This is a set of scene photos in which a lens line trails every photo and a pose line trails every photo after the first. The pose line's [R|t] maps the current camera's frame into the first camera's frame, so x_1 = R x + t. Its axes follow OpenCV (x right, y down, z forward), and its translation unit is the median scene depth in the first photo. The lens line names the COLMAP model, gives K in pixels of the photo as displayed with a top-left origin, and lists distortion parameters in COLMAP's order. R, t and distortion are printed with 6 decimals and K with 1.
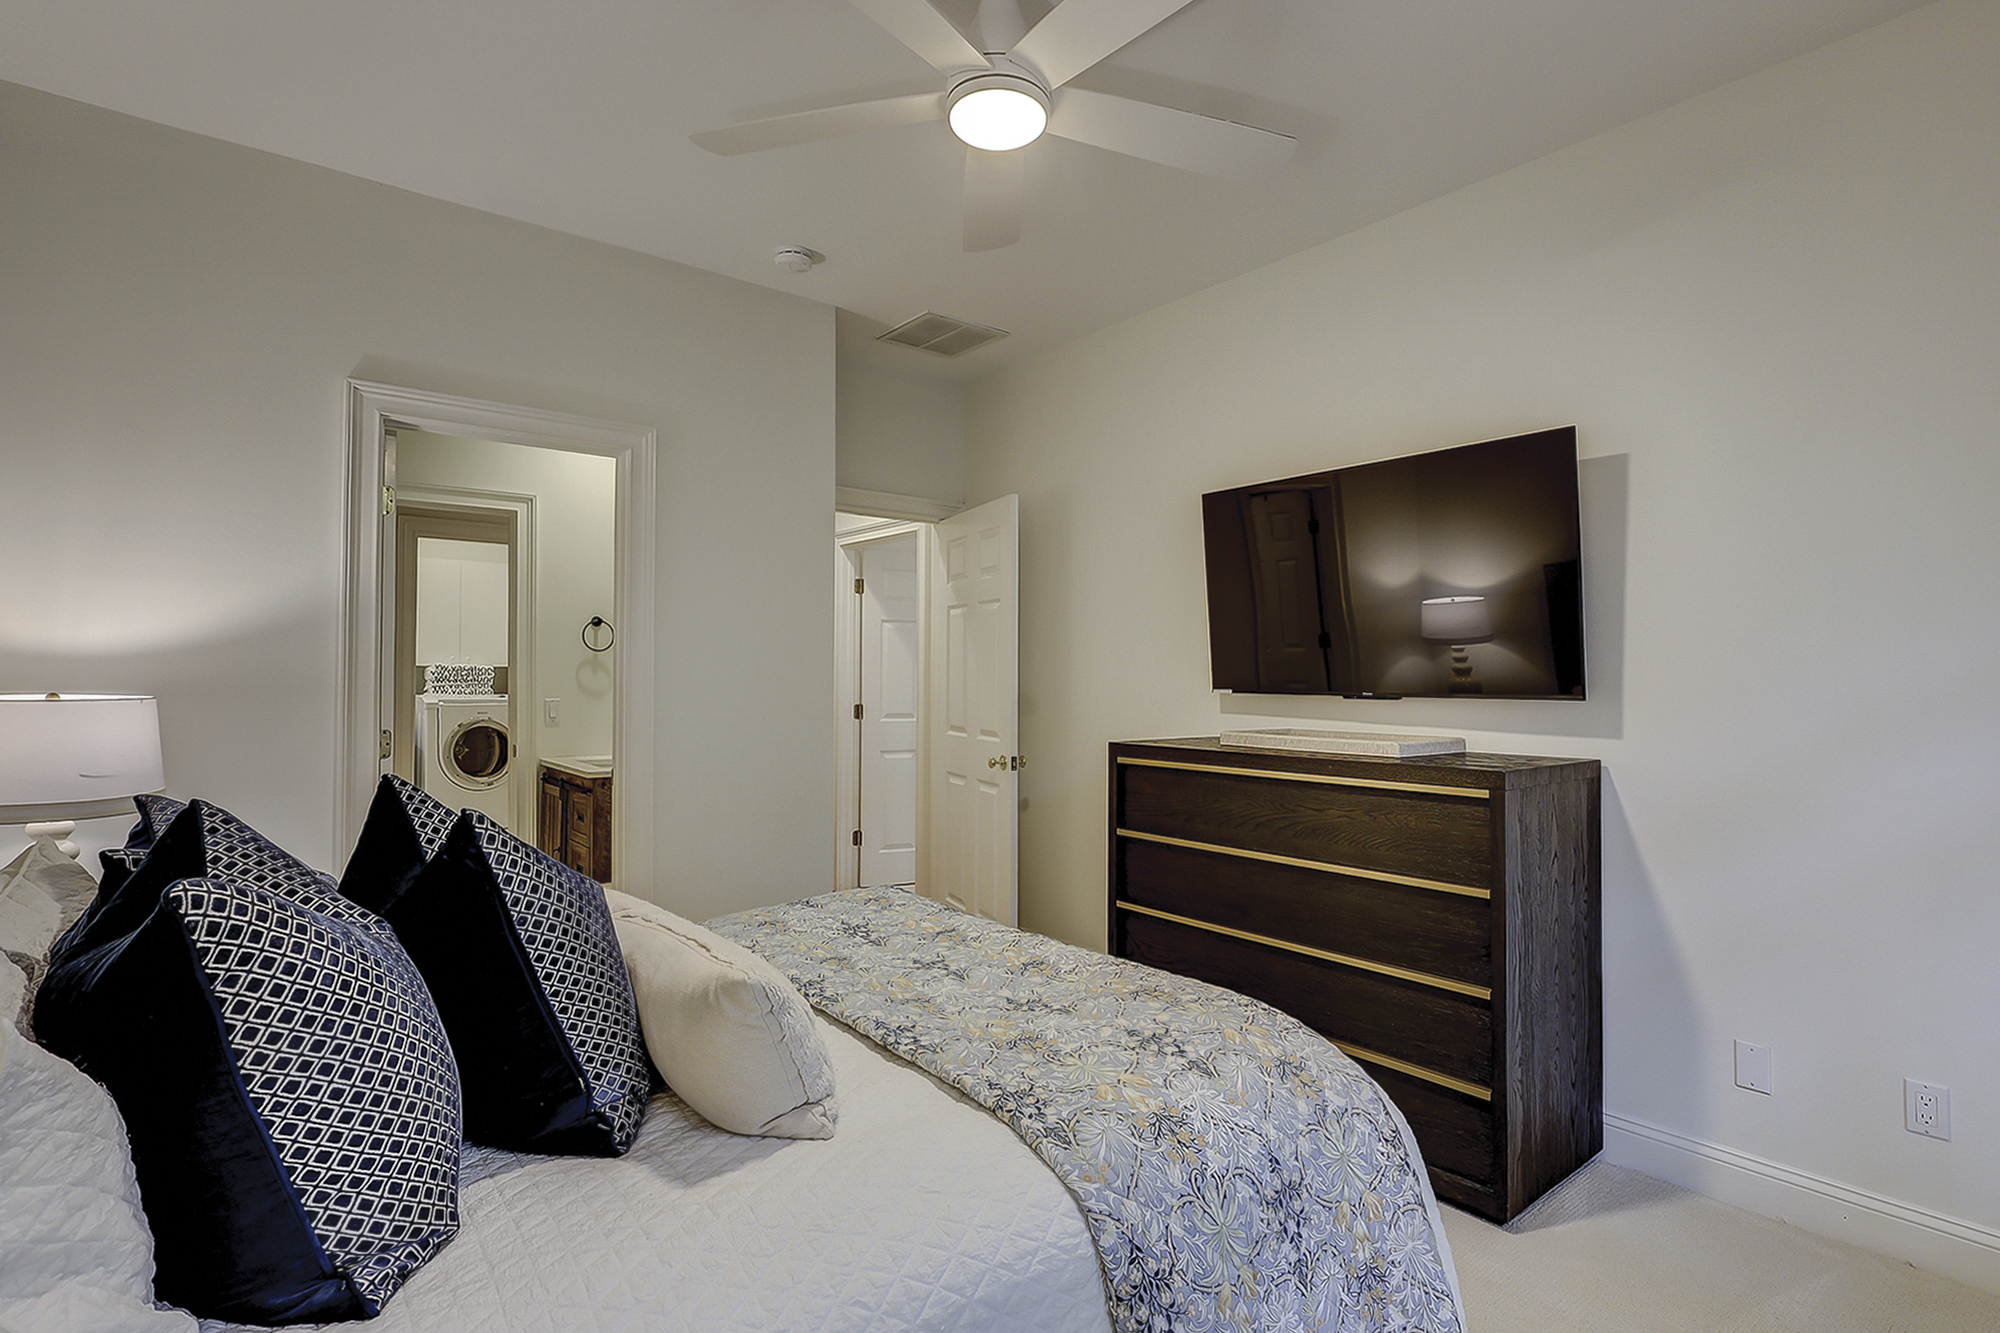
lens RADIAL K [[929.5, 0, 995.3], [0, 929.5, 645.3], [0, 0, 1]] dist [0.000424, 0.000073]
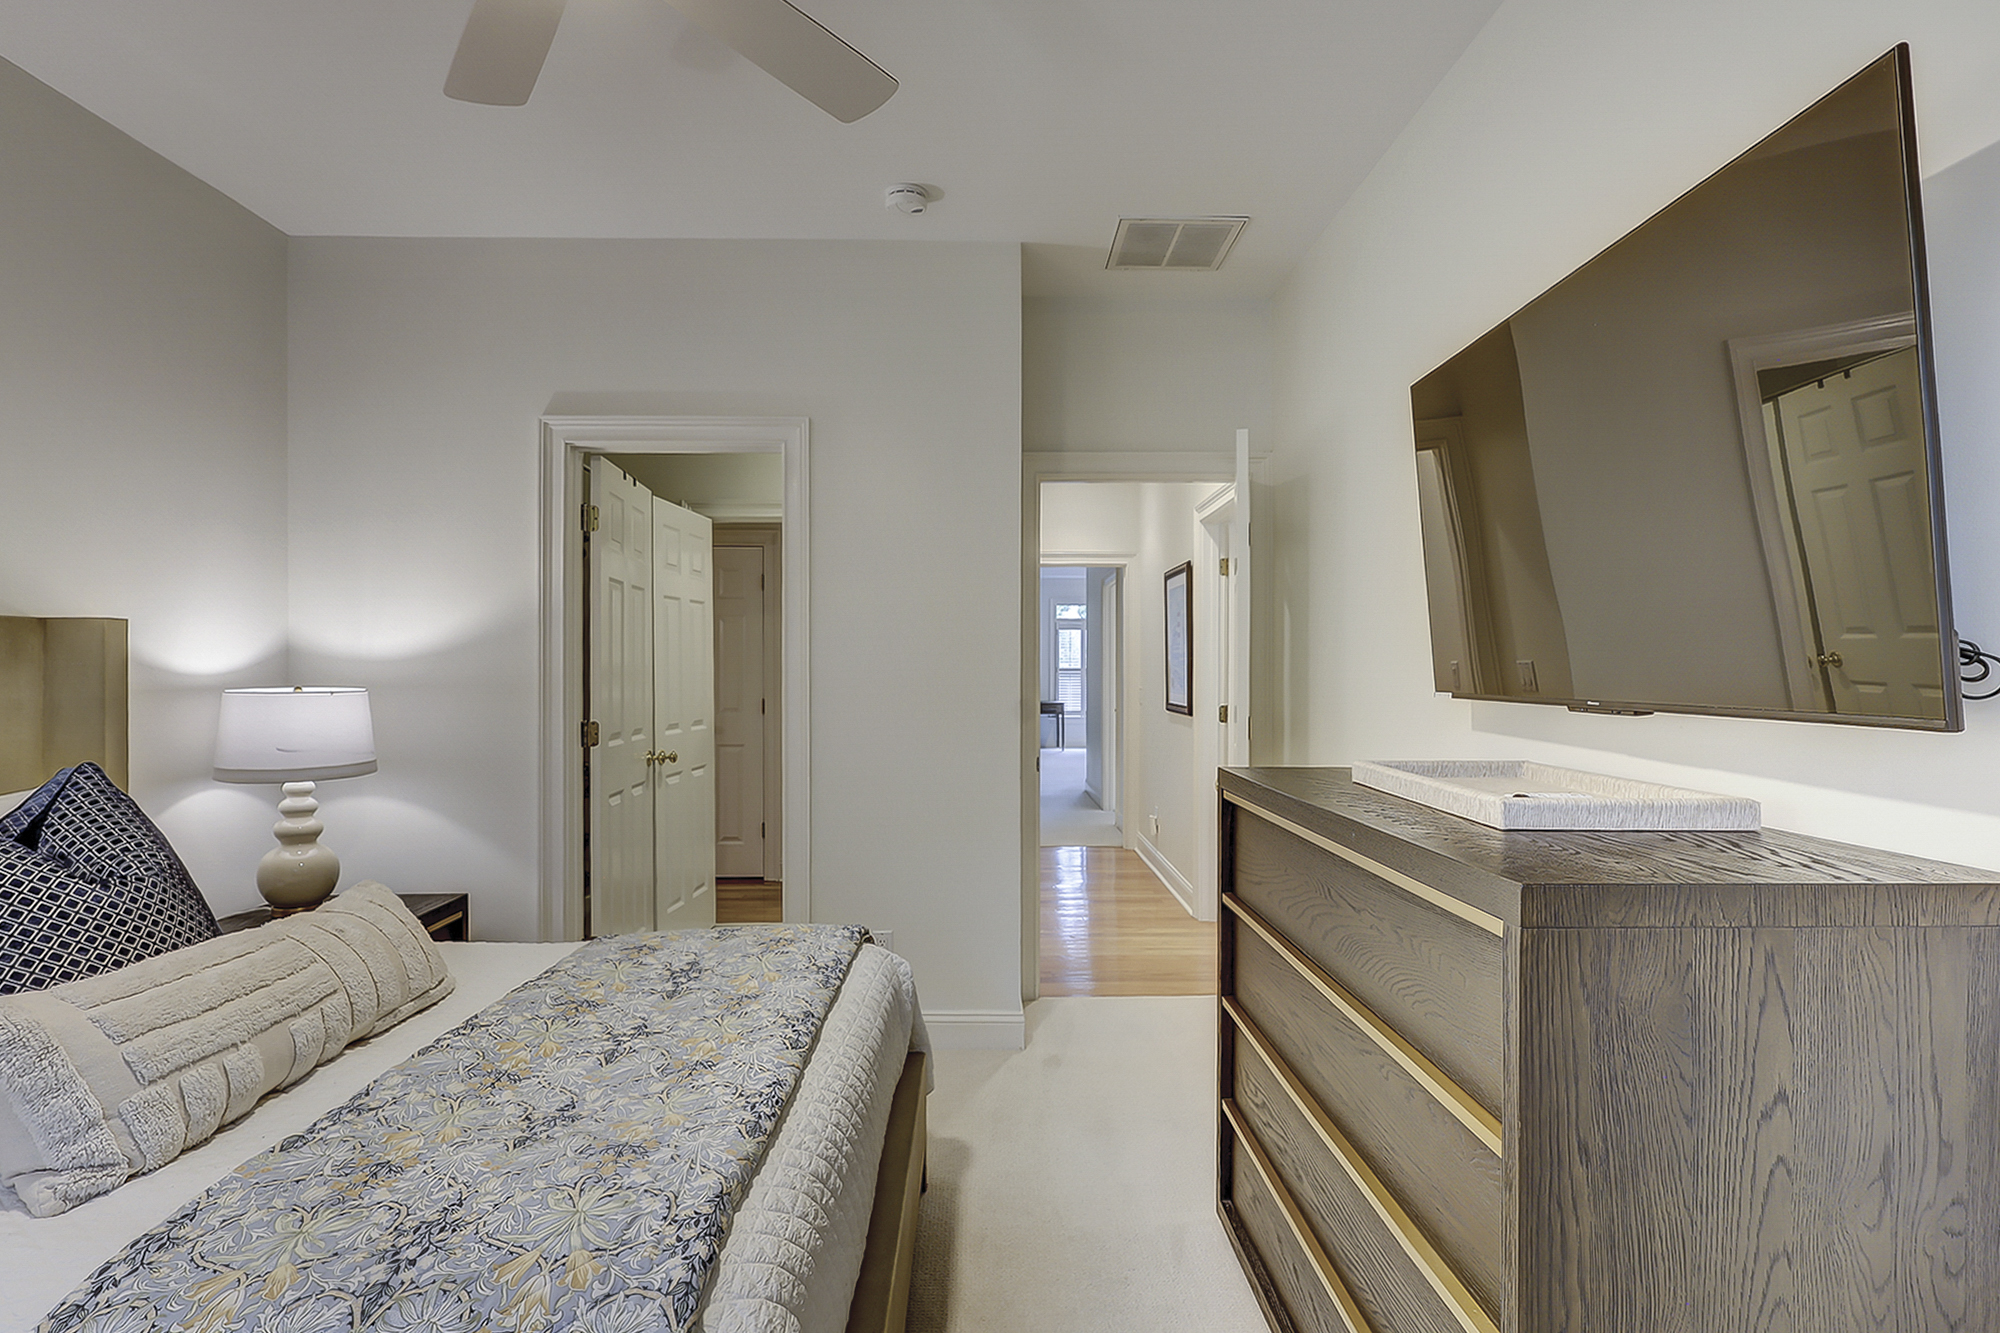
lens RADIAL K [[968.6, 0, 991.2], [0, 968.6, 646.5], [0, 0, 1]] dist [-0.002979, 0.000144]
pose [[0.807344, -0.018133, -0.589802, 0.458927], [0.021612, 0.999766, -0.001154, 0.013092], [0.589685, -0.011815, 0.807547, 0.353591]]
